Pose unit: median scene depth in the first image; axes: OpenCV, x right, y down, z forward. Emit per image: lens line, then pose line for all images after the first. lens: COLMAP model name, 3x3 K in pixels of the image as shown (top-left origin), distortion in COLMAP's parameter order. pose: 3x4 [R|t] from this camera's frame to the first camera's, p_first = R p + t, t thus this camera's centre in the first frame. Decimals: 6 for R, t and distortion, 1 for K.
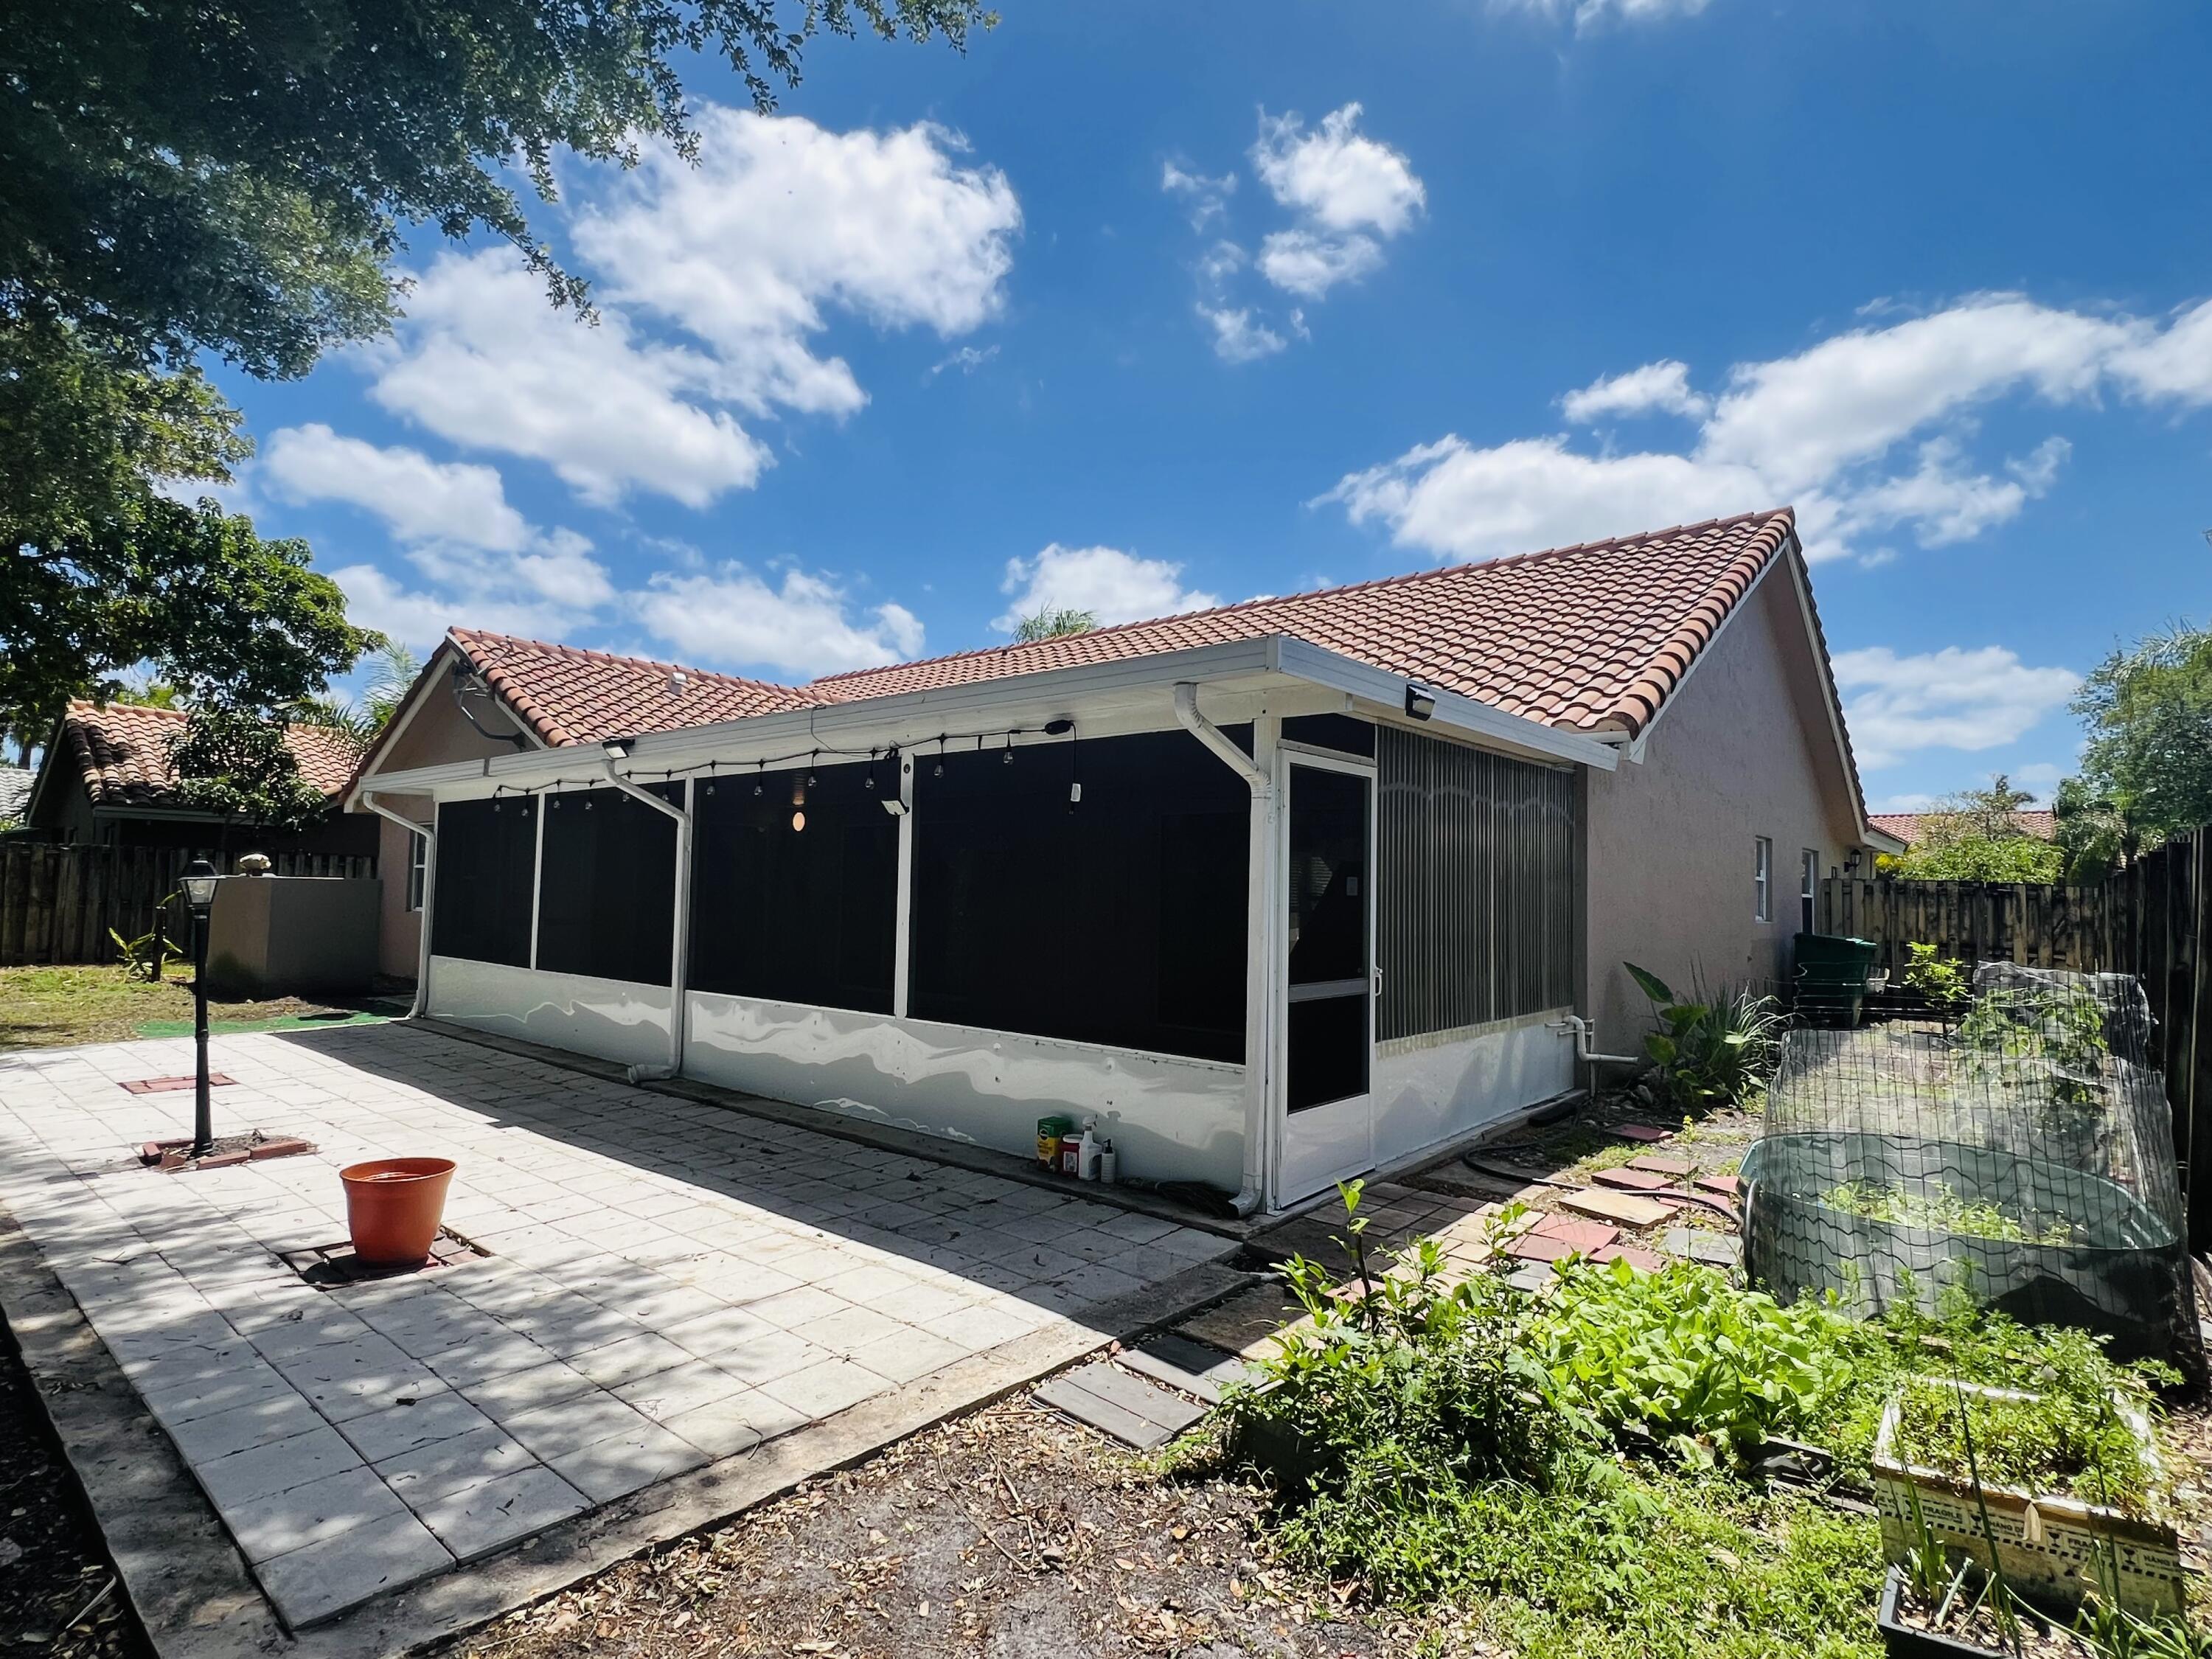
lens RADIAL K [[1150.1, 0, 1104.6], [0, 1150.1, 837.9], [0, 0, 1]] dist [-0.001045, -0.000336]
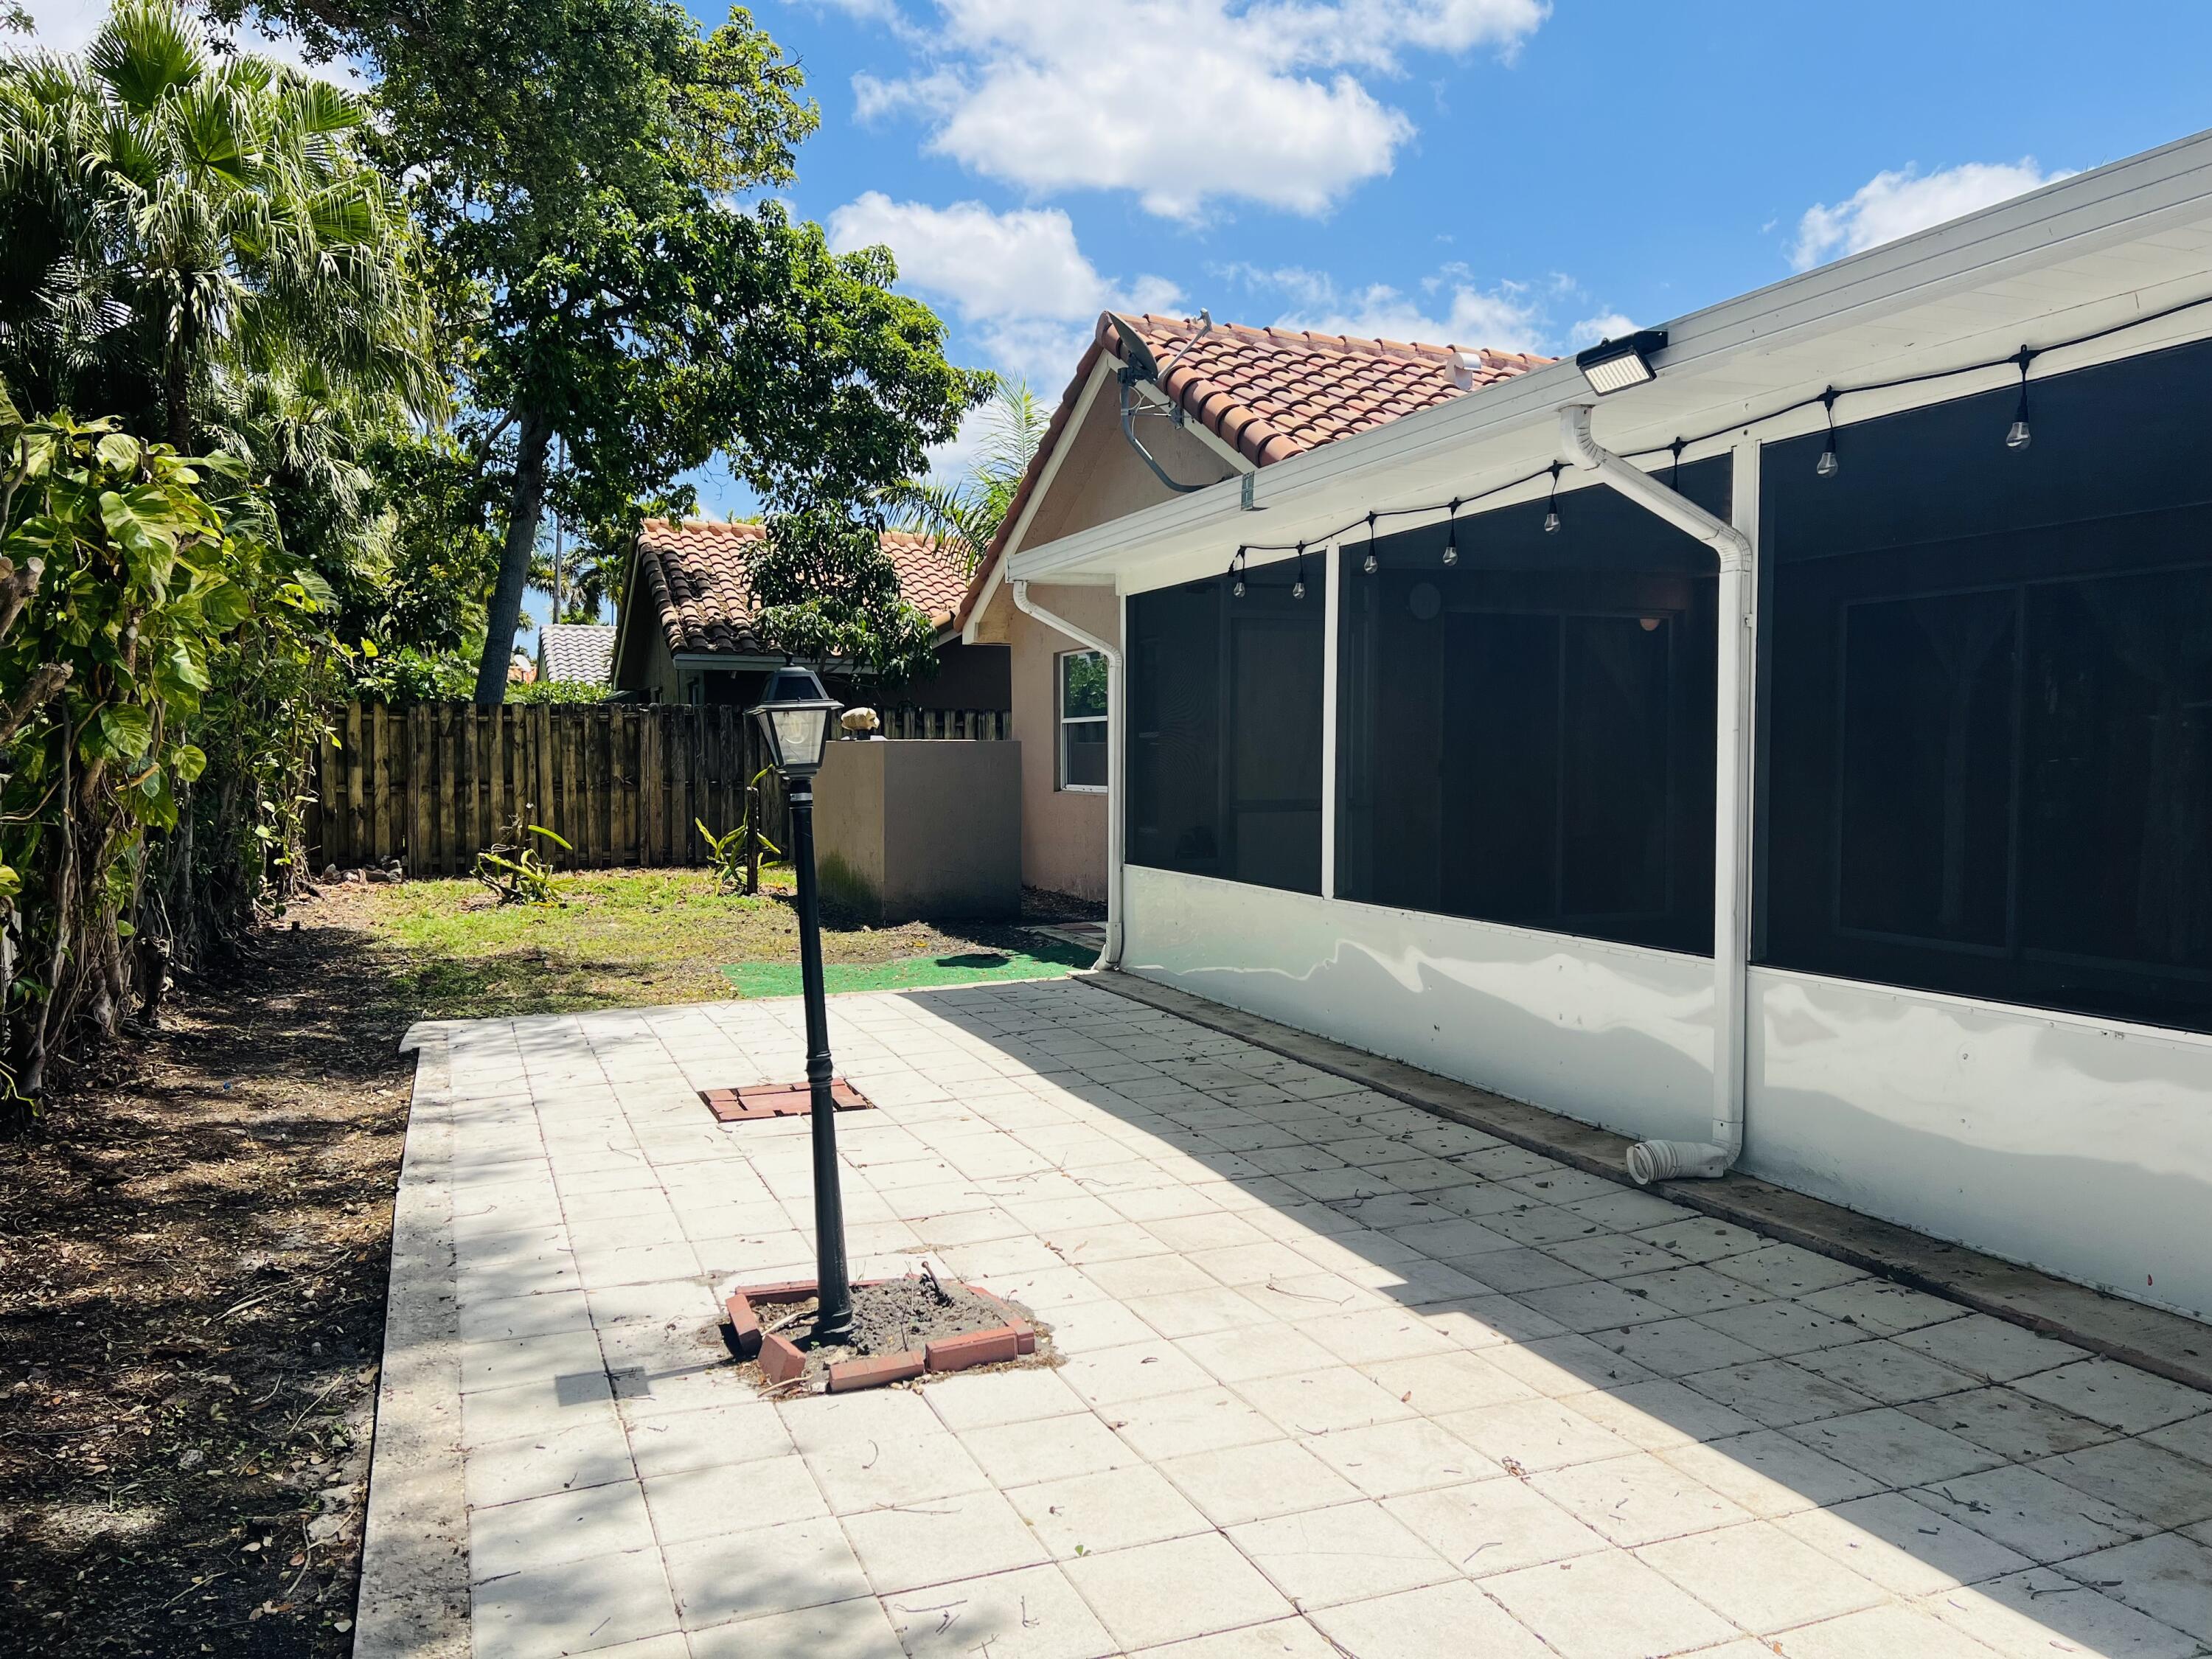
lens RADIAL K [[1661.2, 0, 1106.2], [0, 1661.2, 831.9], [0, 0, 1]] dist [0.075725, -0.089775]
pose [[0.885874, -0.000621, -0.463926, -0.152260], [0.042763, 0.995851, 0.080325, 0.013775], [0.461951, -0.090997, 0.882225, 0.192702]]
